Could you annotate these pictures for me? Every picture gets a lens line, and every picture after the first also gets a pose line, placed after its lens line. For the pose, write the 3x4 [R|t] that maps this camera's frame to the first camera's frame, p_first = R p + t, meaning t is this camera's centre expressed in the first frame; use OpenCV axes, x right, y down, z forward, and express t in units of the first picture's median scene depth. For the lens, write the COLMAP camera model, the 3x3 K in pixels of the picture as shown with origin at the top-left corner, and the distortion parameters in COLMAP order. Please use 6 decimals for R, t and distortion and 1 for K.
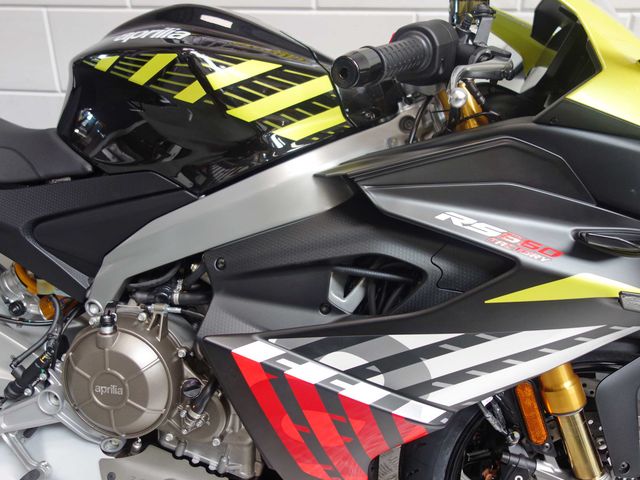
lens RADIAL K [[596.7, 0, 320.1], [0, 596.7, 258.0], [0, 0, 1]] dist [-0.001325, -0.000493]
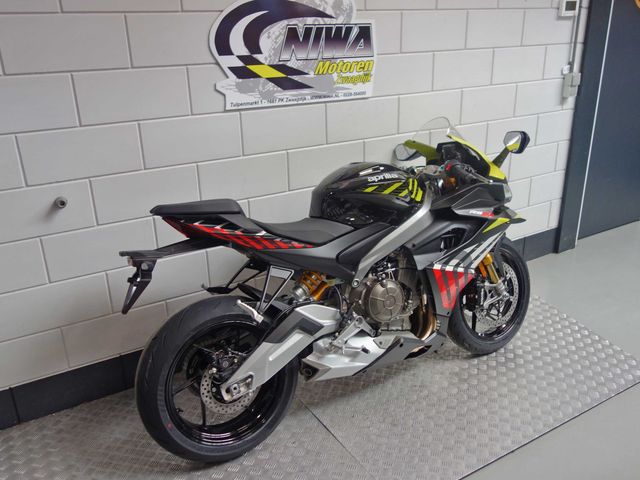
lens RADIAL K [[564.7, 0, 320.0], [0, 564.7, 240.0], [0, 0, 1]] dist [-0.001507, 0.001388]
pose [[0.762011, -0.247488, 0.598405, -2.299590], [0.297823, 0.954495, 0.015511, -0.206395], [-0.575014, 0.166399, 0.801043, -1.051999]]
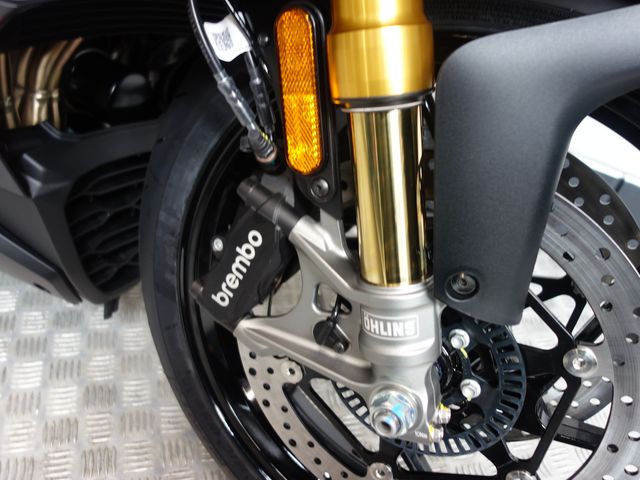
lens RADIAL K [[564.7, 0, 320.0], [0, 564.7, 240.0], [0, 0, 1]] dist [-0.001507, 0.001388]
pose [[0.921883, 0.338782, -0.188039, 0.523527], [-0.280898, 0.918621, 0.277907, 0.266033], [0.266887, -0.203378, 0.942024, 0.676472]]
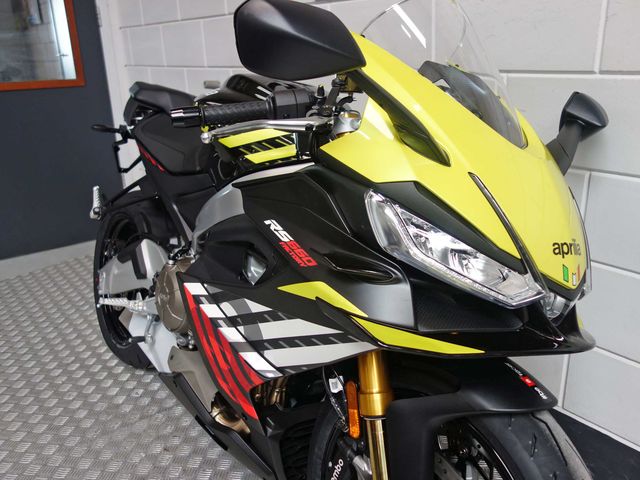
lens RADIAL K [[564.7, 0, 320.0], [0, 564.7, 240.0], [0, 0, 1]] dist [-0.001507, 0.001388]
pose [[0.732816, 0.198232, -0.650910, 1.070965], [-0.261135, 0.965302, -0.000015, -0.052615], [0.628322, 0.169986, 0.759155, 0.050149]]
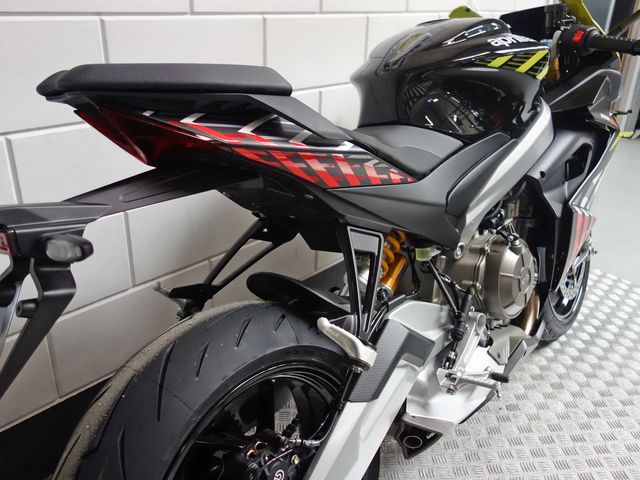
lens RADIAL K [[564.7, 0, 320.0], [0, 564.7, 240.0], [0, 0, 1]] dist [-0.001507, 0.001388]
pose [[0.513981, -0.332506, 0.790736, -1.859418], [0.335095, 0.926400, 0.171740, -0.309308], [-0.789642, 0.176701, 0.587573, 0.615550]]
